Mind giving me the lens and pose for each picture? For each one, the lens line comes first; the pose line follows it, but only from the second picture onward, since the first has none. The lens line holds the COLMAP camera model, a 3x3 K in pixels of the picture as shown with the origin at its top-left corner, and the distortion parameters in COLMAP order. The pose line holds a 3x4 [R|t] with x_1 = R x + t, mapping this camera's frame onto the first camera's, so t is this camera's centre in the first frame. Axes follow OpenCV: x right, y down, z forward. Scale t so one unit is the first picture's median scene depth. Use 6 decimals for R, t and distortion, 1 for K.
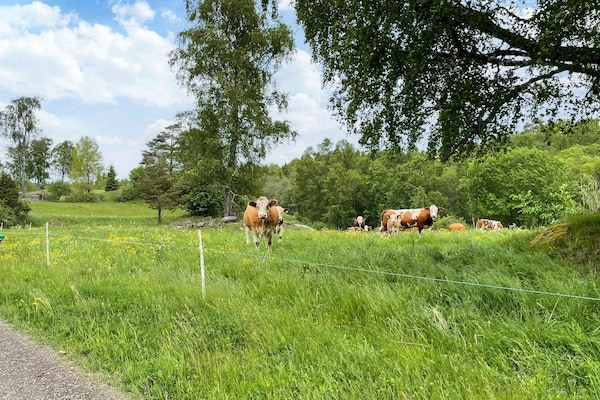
lens RADIAL K [[646.8, 0, 299.9], [0, 646.8, 192.2], [0, 0, 1]] dist [-0.027202, -0.027669]
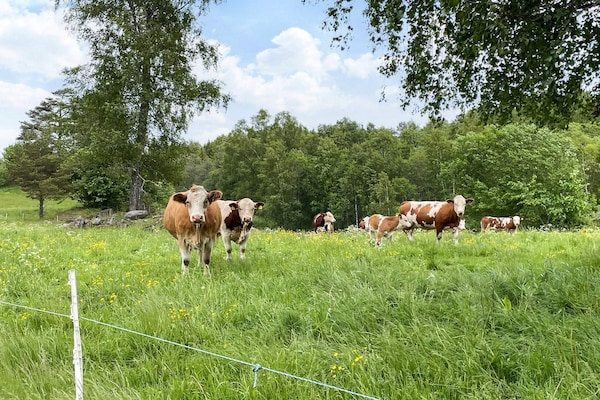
lens RADIAL K [[646.8, 0, 299.9], [0, 646.8, 192.2], [0, 0, 1]] dist [-0.027202, -0.027669]
pose [[0.989828, 0.003398, 0.142230, -0.028392], [-0.006668, 0.999724, 0.022522, -0.000426], [-0.142114, -0.023241, 0.989577, 0.231456]]
